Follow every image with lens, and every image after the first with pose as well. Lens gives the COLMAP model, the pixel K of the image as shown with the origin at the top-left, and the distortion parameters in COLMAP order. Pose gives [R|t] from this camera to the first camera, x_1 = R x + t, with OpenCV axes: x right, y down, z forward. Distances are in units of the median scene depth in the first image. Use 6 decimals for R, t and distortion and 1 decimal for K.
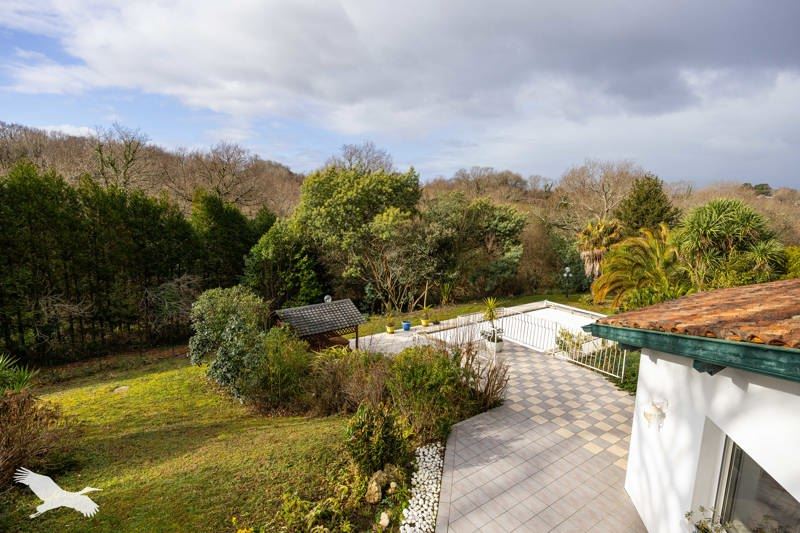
lens RADIAL K [[433.2, 0, 400.0], [0, 433.2, 266.5], [0, 0, 1]] dist [-0.000539, -0.000046]
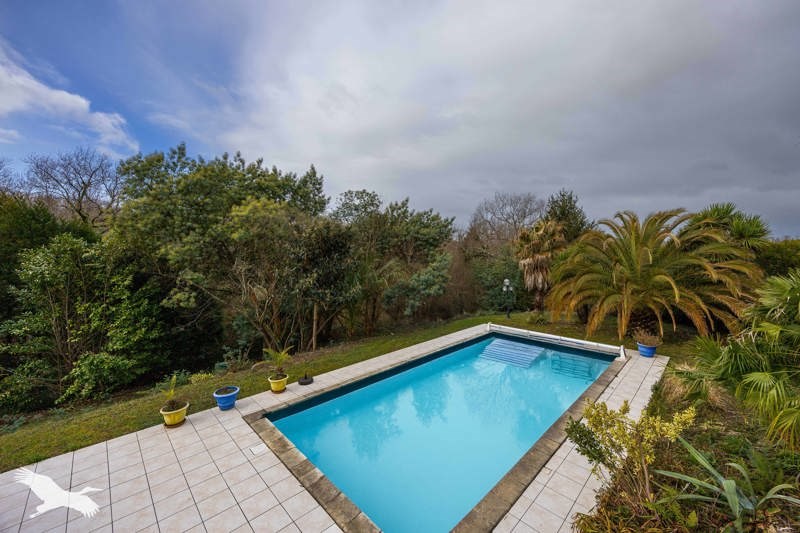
lens RADIAL K [[326.1, 0, 400.0], [0, 326.1, 266.5], [0, 0, 1]] dist [-0.000172, 0.000107]
pose [[0.991619, -0.048800, 0.119627, 0.135636], [0.060714, 0.993327, -0.098055, 0.030503], [-0.114043, 0.104496, 0.987965, 0.486592]]
